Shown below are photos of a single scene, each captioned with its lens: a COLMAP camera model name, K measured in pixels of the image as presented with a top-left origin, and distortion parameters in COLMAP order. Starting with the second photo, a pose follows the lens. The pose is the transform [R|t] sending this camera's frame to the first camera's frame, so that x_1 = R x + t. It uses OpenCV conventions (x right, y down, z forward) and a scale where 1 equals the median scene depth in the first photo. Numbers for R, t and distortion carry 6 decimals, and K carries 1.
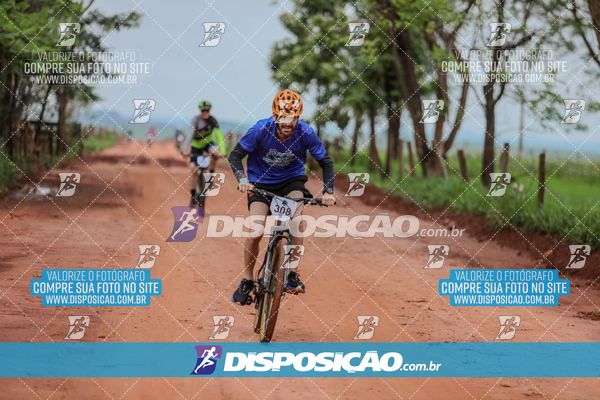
lens RADIAL K [[3290.3, 0, 300.5], [0, 3290.3, 200.7], [0, 0, 1]] dist [0.086470, 0.000000]
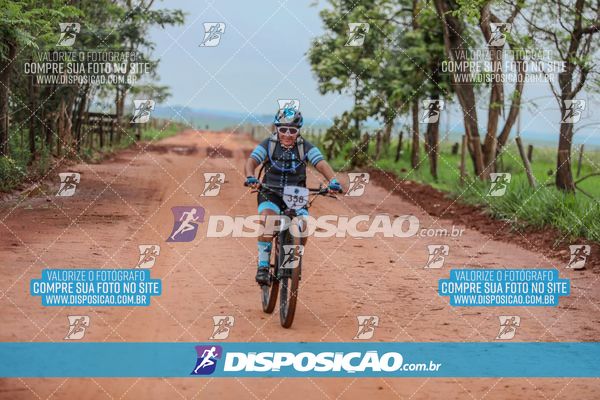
lens RADIAL K [[2528.7, 0, 296.1], [0, 2528.7, 200.4], [0, 0, 1]] dist [-0.065620, 0.000000]
pose [[0.999895, 0.006003, -0.013186, -0.003801], [-0.005877, 0.999936, 0.009622, -0.005867], [0.013243, -0.009544, 0.999867, 0.256735]]
